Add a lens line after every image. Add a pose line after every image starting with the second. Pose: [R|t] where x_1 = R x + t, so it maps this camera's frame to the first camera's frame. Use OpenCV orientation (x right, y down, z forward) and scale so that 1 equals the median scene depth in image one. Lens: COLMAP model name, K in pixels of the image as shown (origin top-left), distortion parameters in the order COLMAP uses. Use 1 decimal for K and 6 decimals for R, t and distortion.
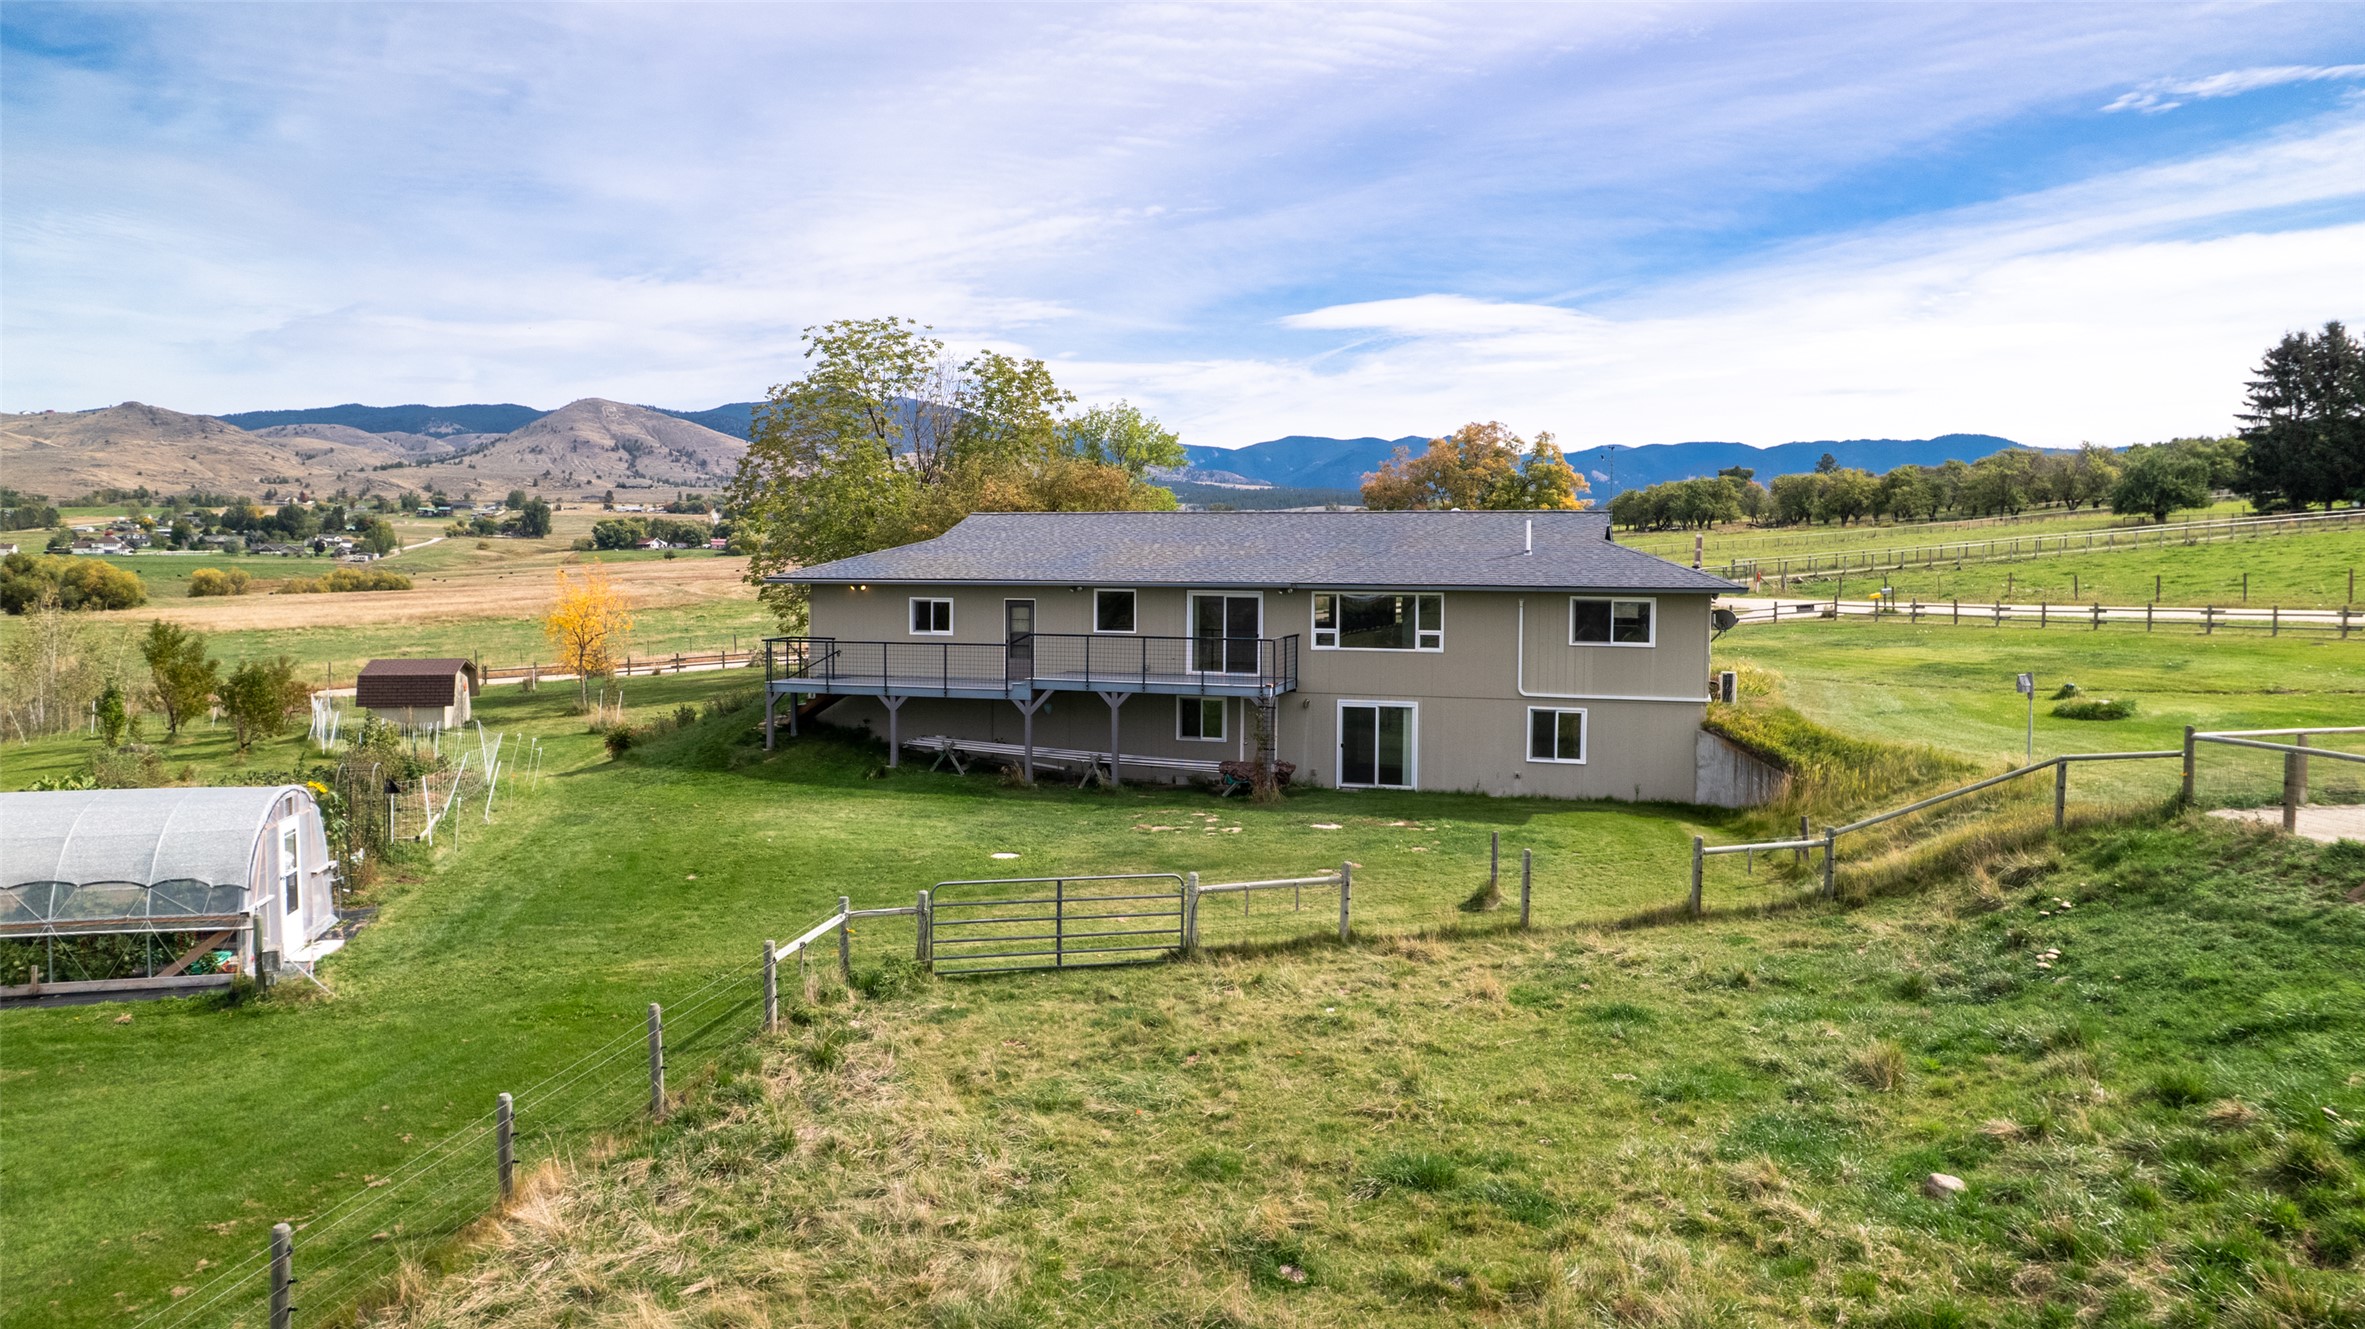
lens RADIAL K [[1534.0, 0, 1197.9], [0, 1534.0, 632.1], [0, 0, 1]] dist [-0.080707, 0.074655]
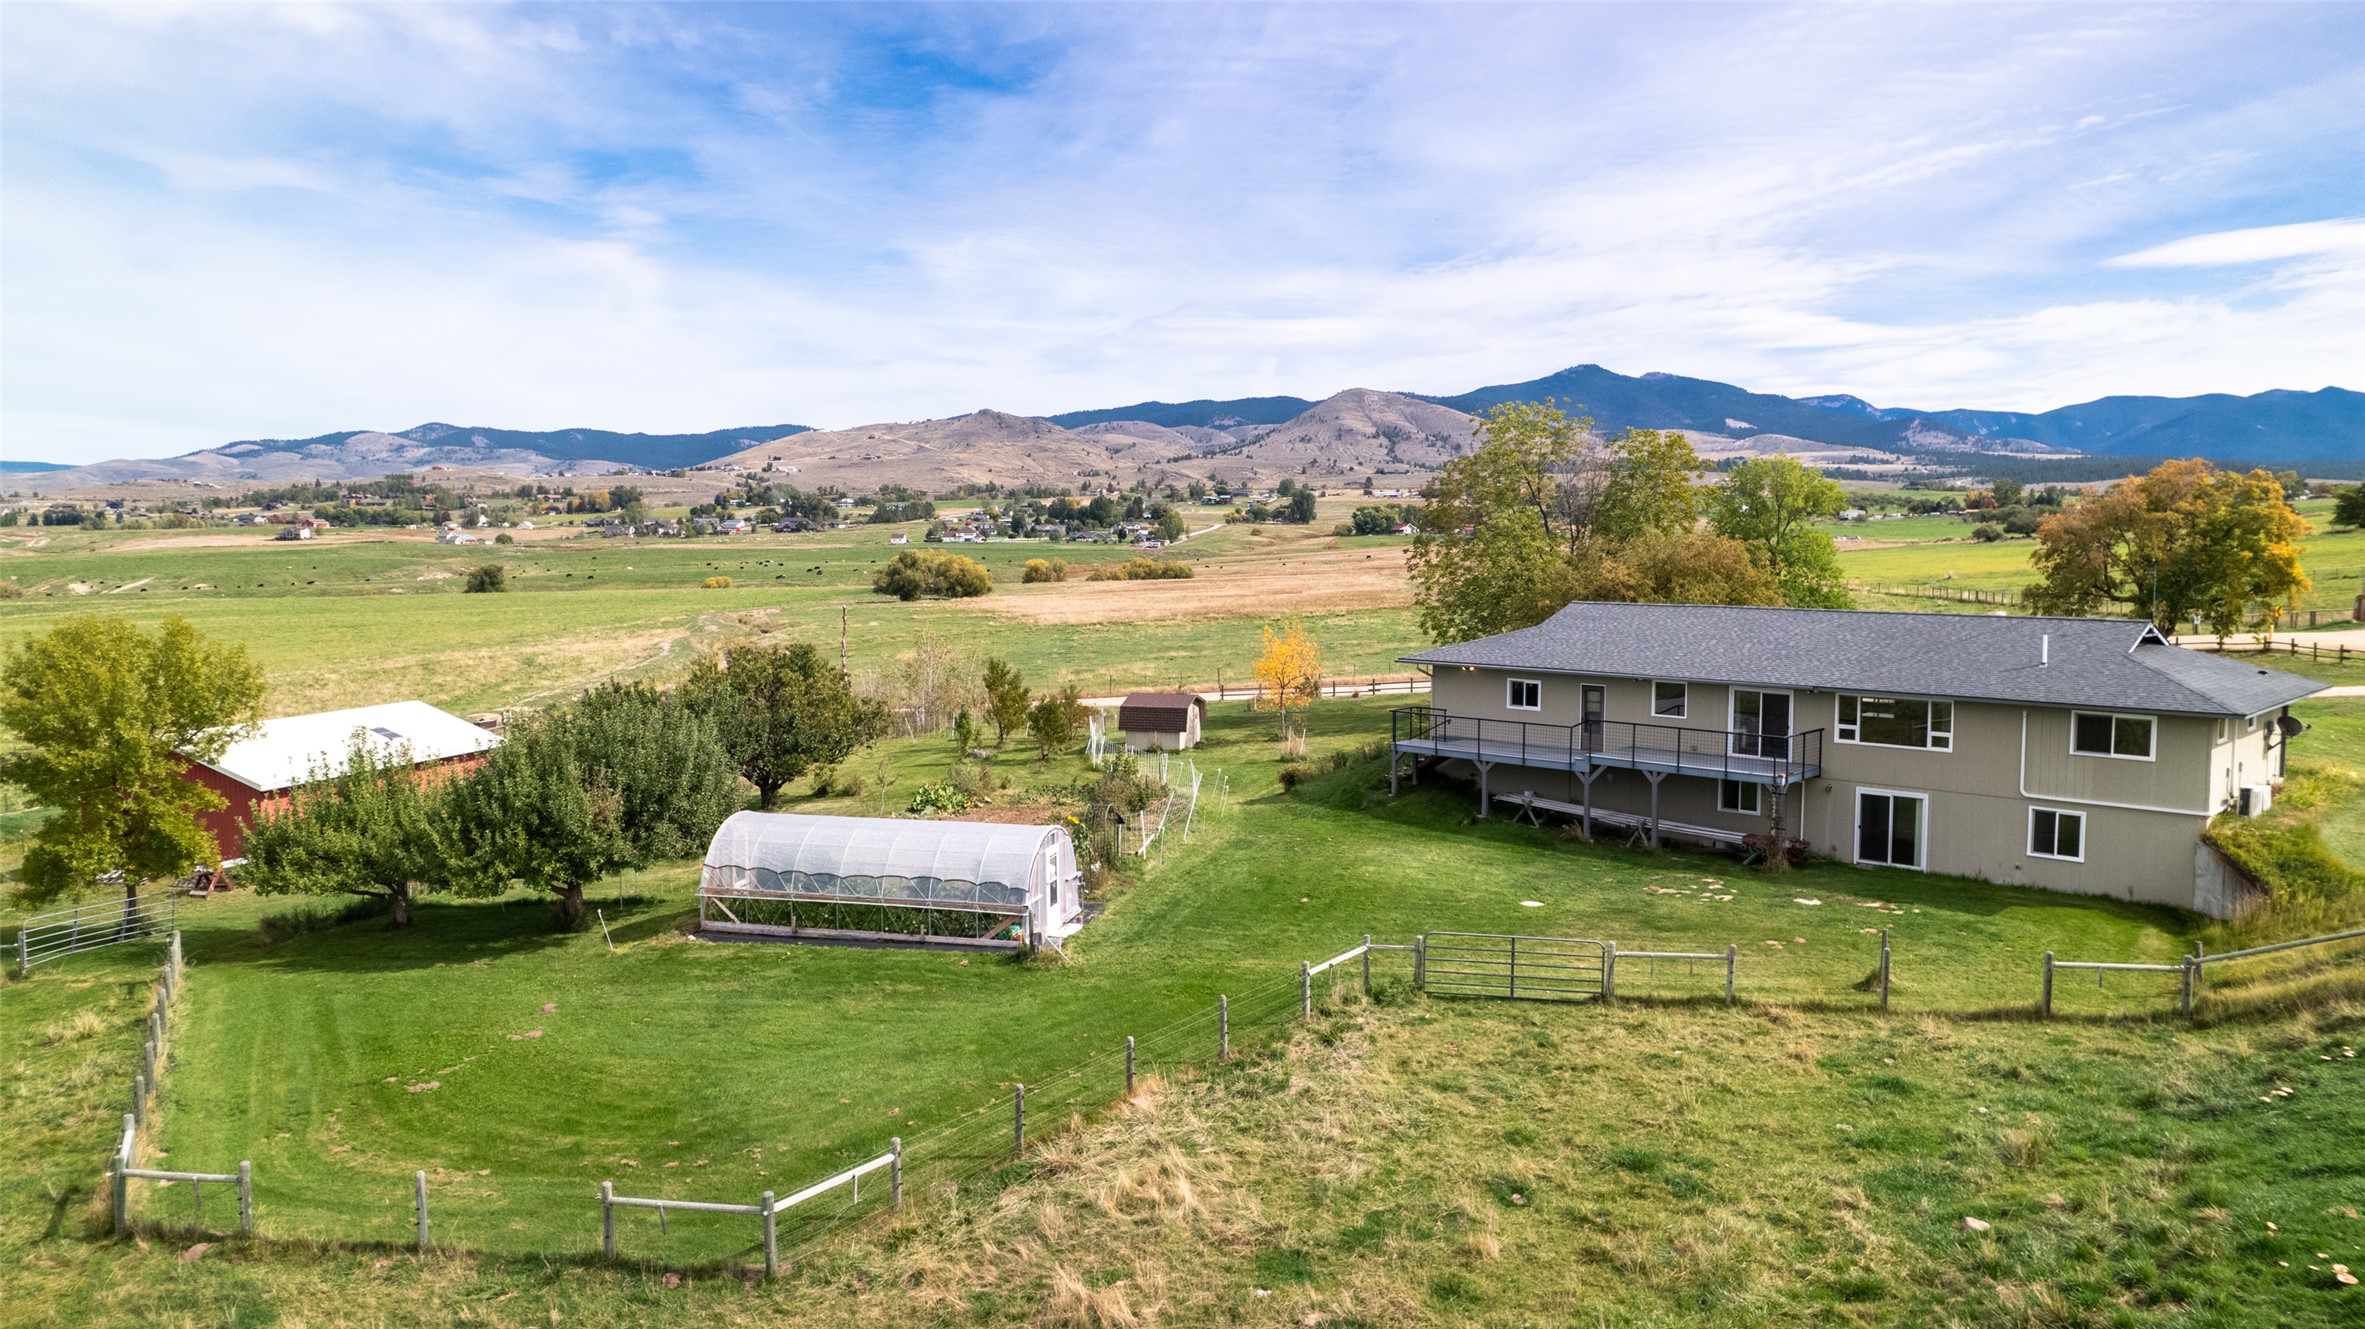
lens RADIAL K [[1662.8, 0, 1279.7], [0, 1662.8, 655.5], [0, 0, 1]] dist [-0.054791, 0.001907]
pose [[0.903194, 0.038151, -0.427534, 0.279671], [-0.018709, 0.998595, 0.049585, -0.133367], [0.428825, -0.036786, 0.902638, -0.372830]]
